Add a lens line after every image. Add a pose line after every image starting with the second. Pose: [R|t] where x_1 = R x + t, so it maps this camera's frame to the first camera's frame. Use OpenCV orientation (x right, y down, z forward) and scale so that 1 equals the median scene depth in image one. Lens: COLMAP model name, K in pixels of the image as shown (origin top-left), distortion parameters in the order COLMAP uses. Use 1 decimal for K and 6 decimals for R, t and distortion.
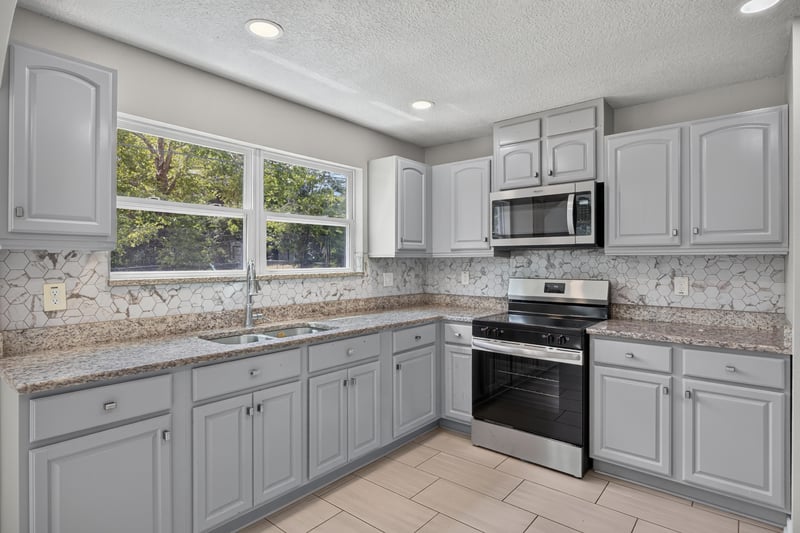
lens RADIAL K [[419.6, 0, 399.9], [0, 419.6, 261.5], [0, 0, 1]] dist [-0.015451, 0.003503]
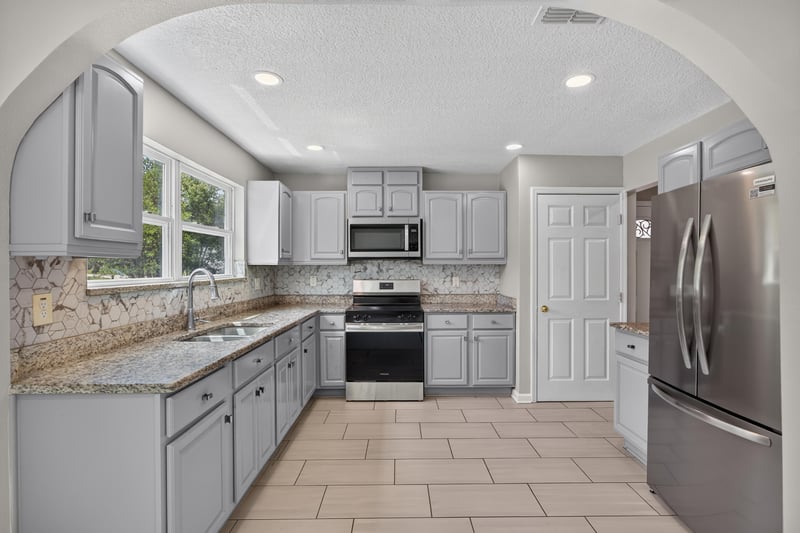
lens RADIAL K [[376.0, 0, 400.2], [0, 376.0, 268.6], [0, 0, 1]] dist [-0.027418, 0.009448]
pose [[0.764896, -0.003473, 0.644144, -0.510061], [0.002423, 0.999994, 0.002514, -0.001086], [-0.644149, -0.000362, 0.764900, -0.058748]]
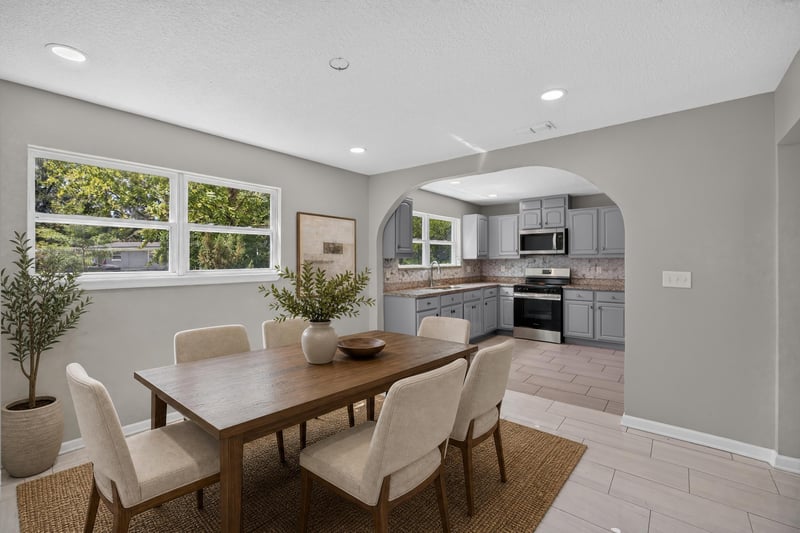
lens RADIAL K [[344.7, 0, 402.5], [0, 344.7, 261.0], [0, 0, 1]] dist [-0.023104, 0.003302]
pose [[0.999787, -0.006044, 0.019721, -0.524676], [0.005987, 0.999978, 0.002939, -0.008232], [-0.019738, -0.002820, 0.999801, -0.994229]]
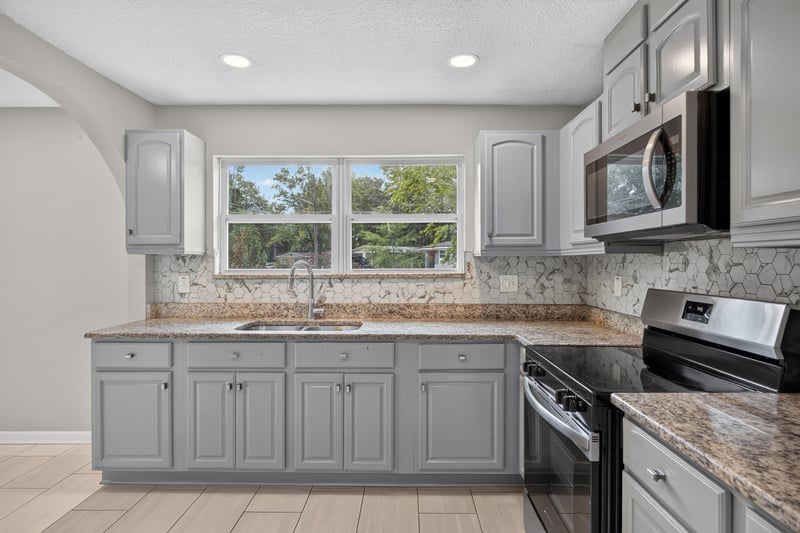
lens RADIAL K [[419.6, 0, 405.4], [0, 419.6, 263.7], [0, 0, 1]] dist [-0.015451, 0.003503]
pose [[0.642527, 0.004509, -0.766250, 0.602656], [0.000297, 0.999981, 0.006133, -0.000343], [0.766263, -0.004168, 0.642513, 0.427396]]
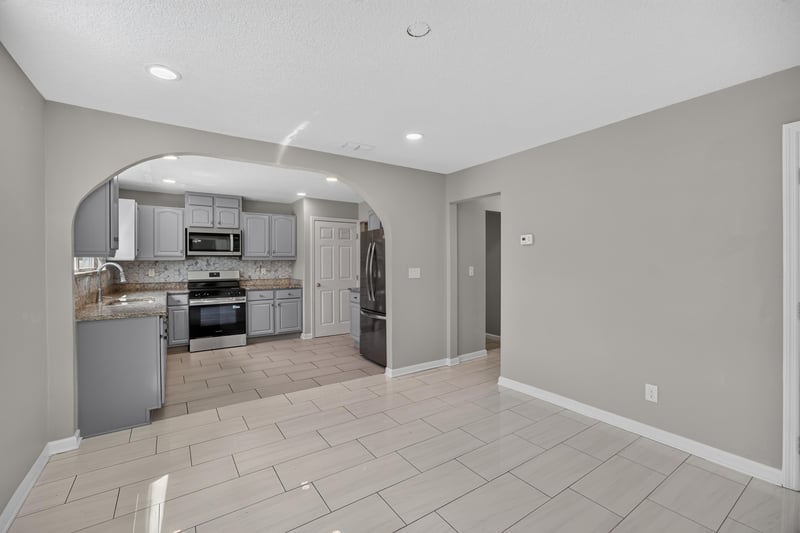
lens RADIAL K [[344.7, 0, 399.3], [0, 344.7, 264.6], [0, 0, 1]] dist [-0.023104, 0.003302]
pose [[0.278958, -0.009585, 0.960256, -1.196088], [0.002965, 0.999954, 0.009120, -0.002843], [-0.960299, 0.000303, 0.278973, -0.462611]]
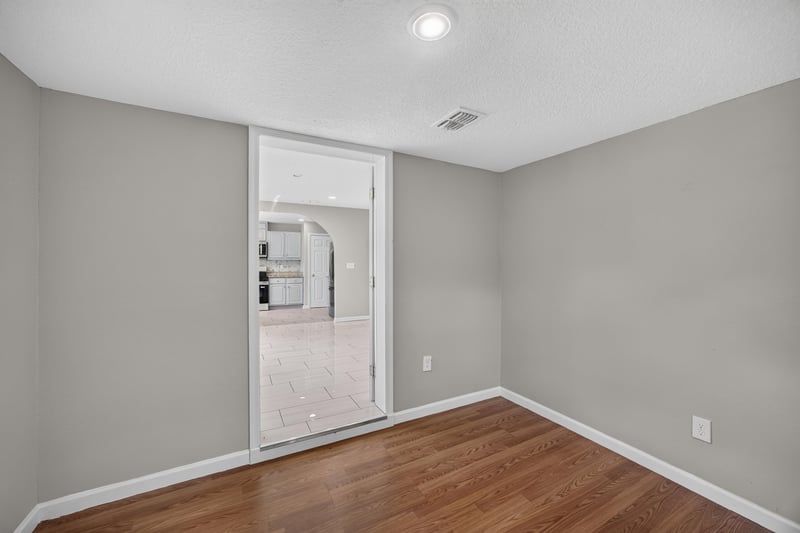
lens RADIAL K [[316.0, 0, 398.1], [0, 316.0, 265.2], [0, 0, 1]] dist [-0.030690, -0.000434]
pose [[0.386496, 0.002228, 0.922288, -1.852575], [0.002043, 0.999993, -0.003272, 0.051423], [-0.922289, 0.003148, 0.386488, -1.371270]]
